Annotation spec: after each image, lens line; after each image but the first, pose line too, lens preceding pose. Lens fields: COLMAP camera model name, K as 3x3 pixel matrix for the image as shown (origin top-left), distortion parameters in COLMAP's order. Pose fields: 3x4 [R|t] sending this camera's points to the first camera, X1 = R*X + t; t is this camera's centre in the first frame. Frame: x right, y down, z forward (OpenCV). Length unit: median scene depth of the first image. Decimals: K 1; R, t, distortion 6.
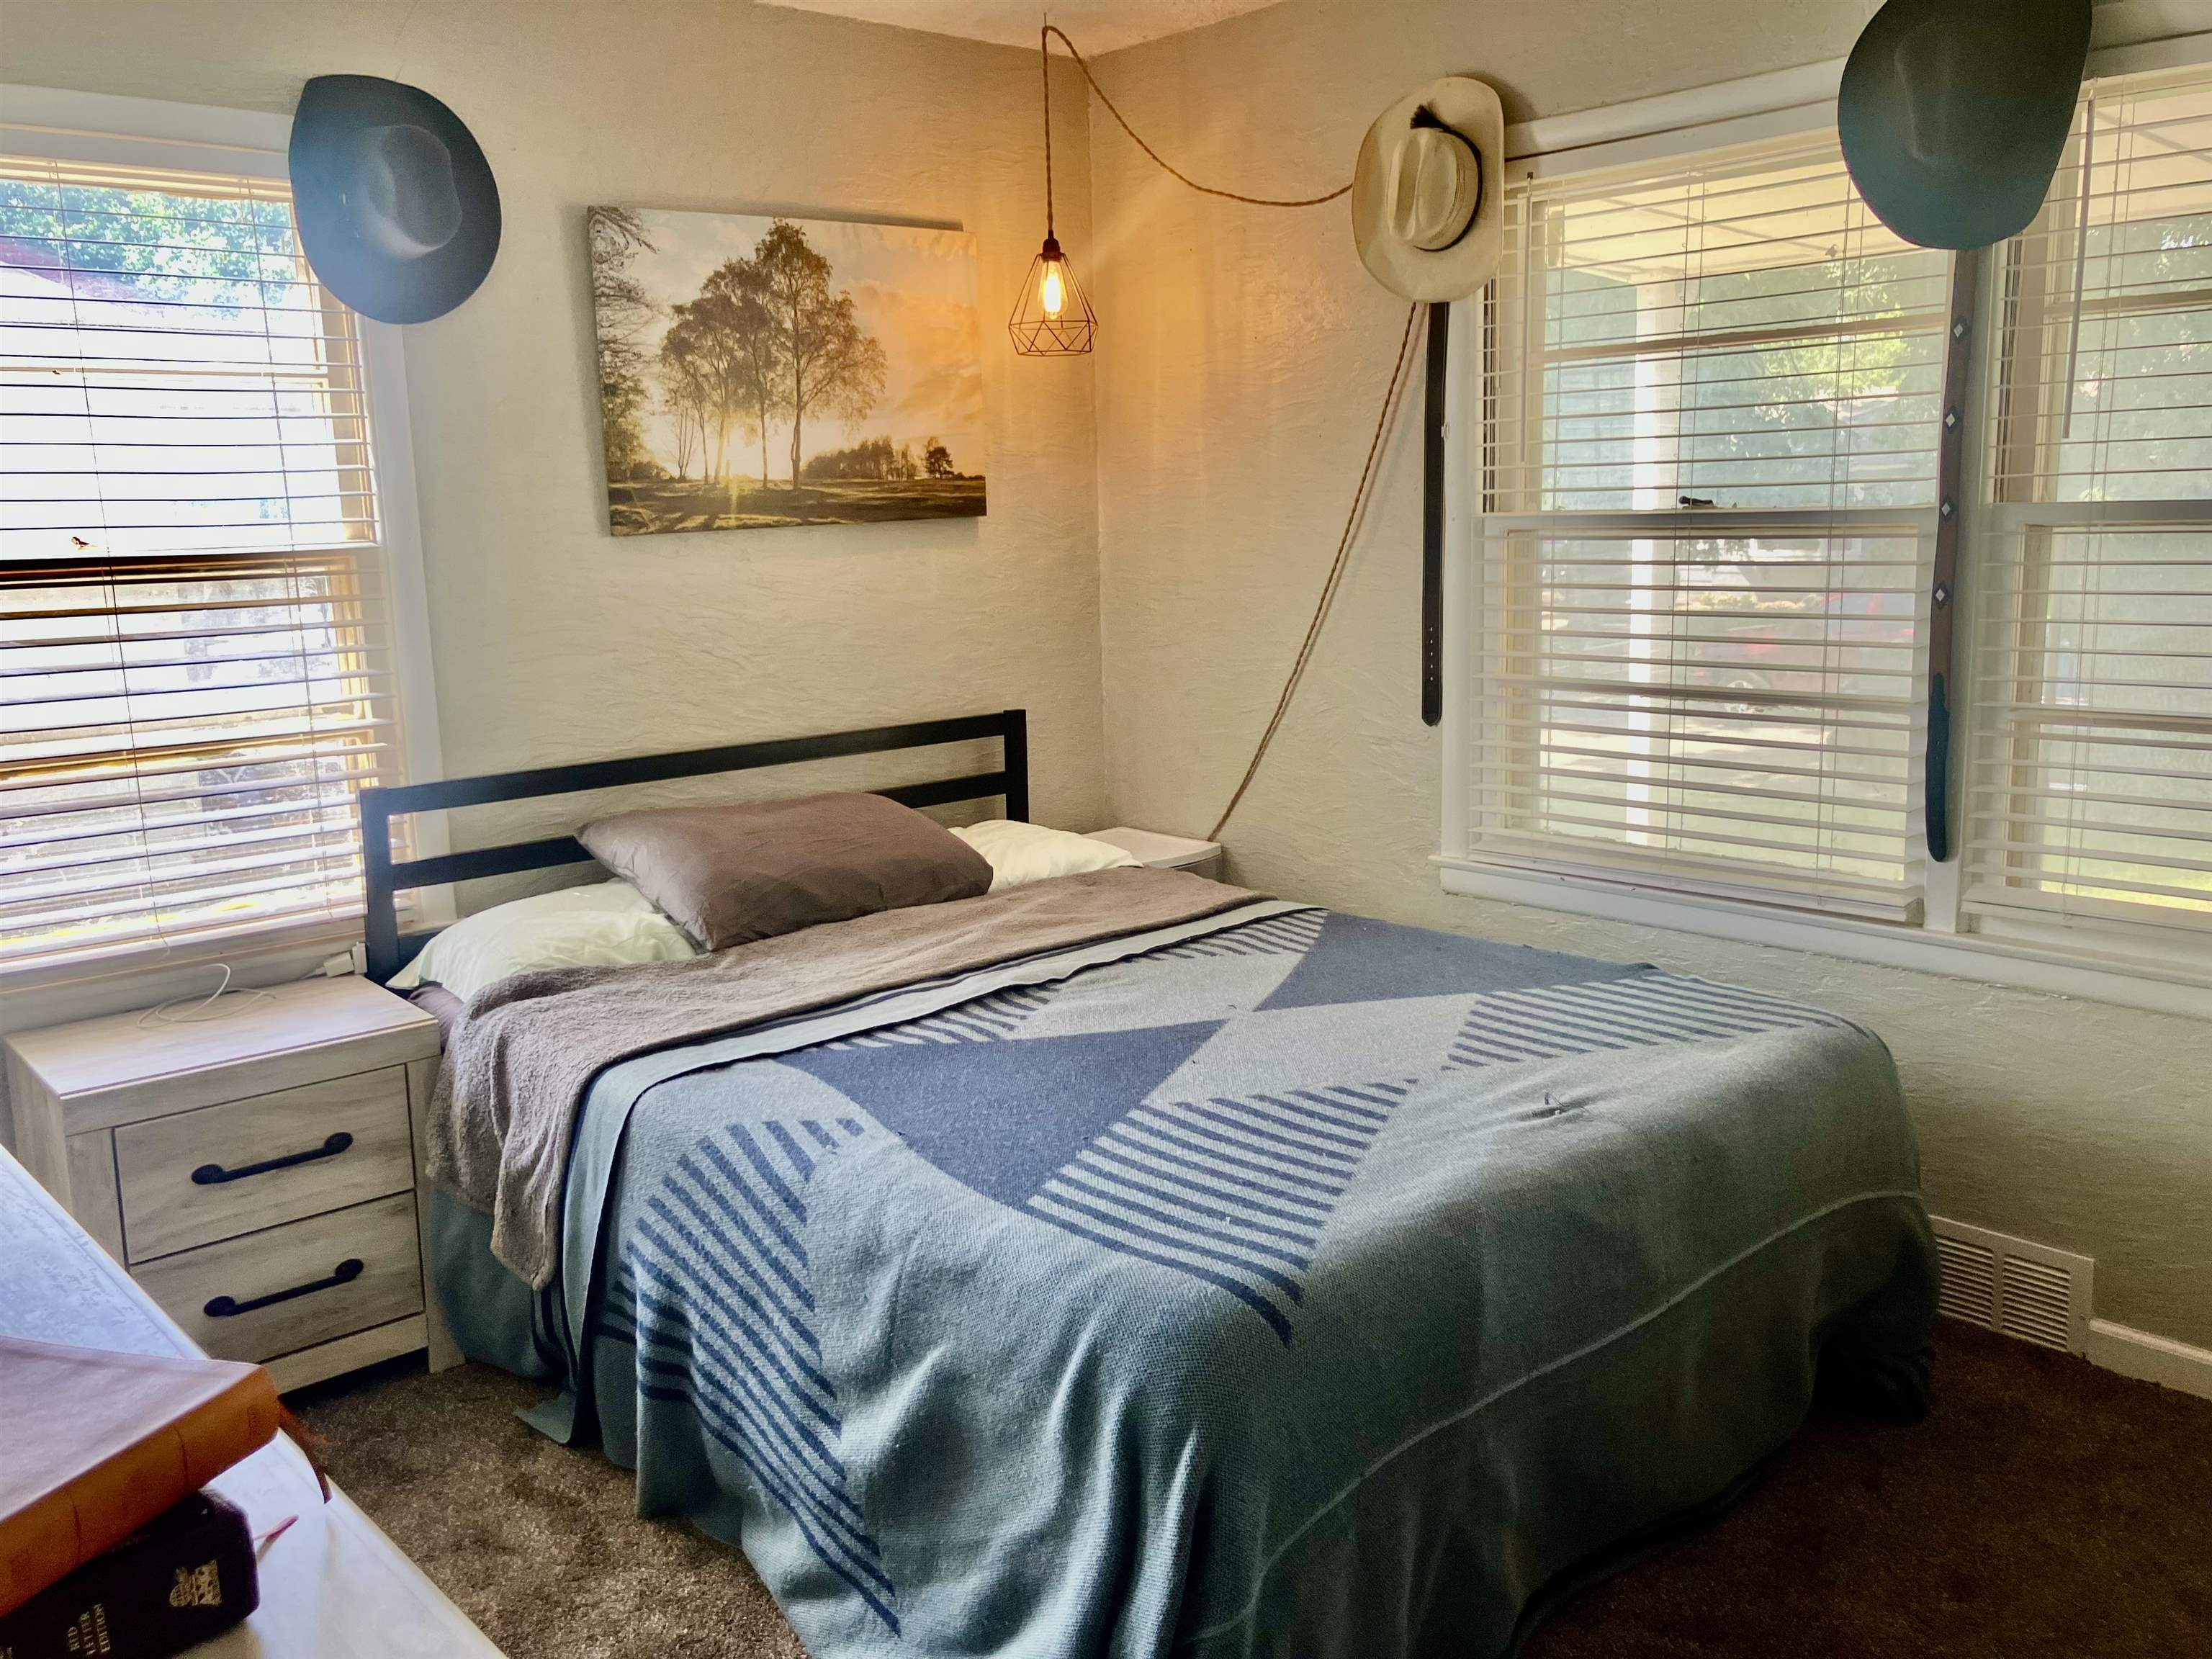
lens RADIAL K [[1884.5, 0, 978.0], [0, 1884.5, 778.7], [0, 0, 1]] dist [0.127884, -0.001609]
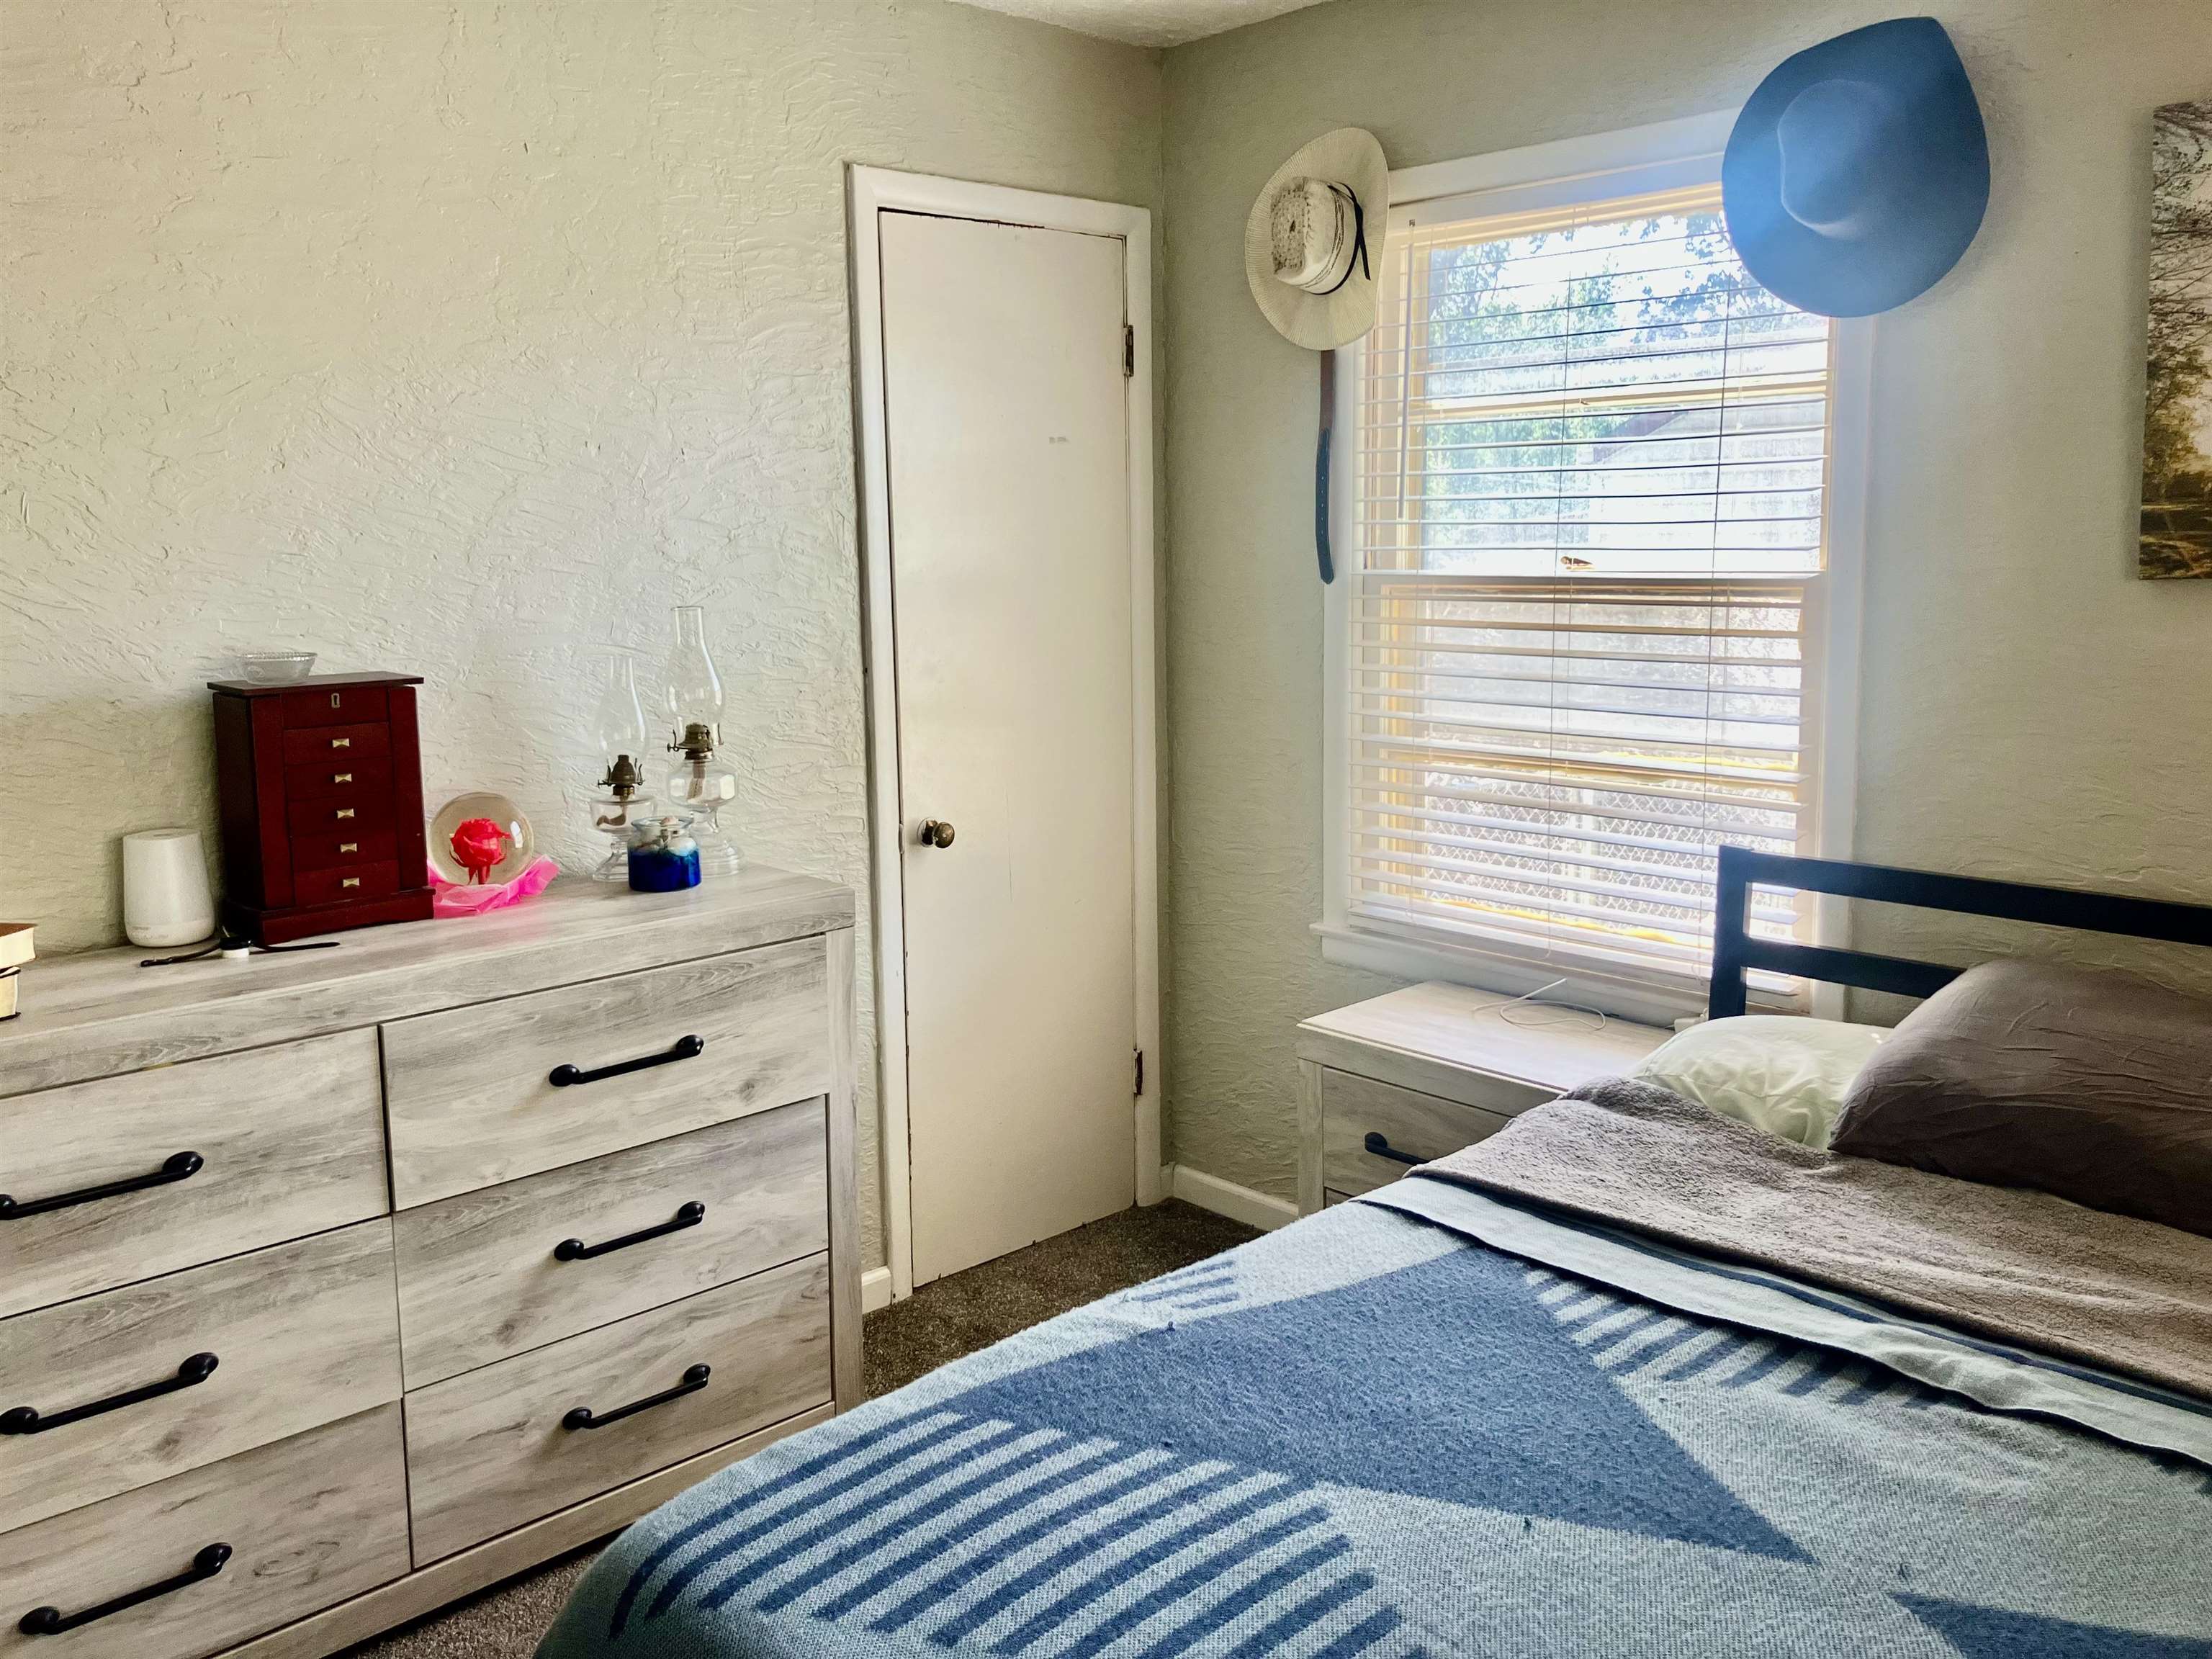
lens RADIAL K [[1805.6, 0, 1092.3], [0, 1805.6, 802.4], [0, 0, 1]] dist [0.012981, -0.003566]
pose [[0.066284, 0.180025, -0.981426, 0.570348], [-0.141470, 0.975349, 0.169355, -0.134839], [0.987721, 0.127616, 0.090118, 0.723429]]
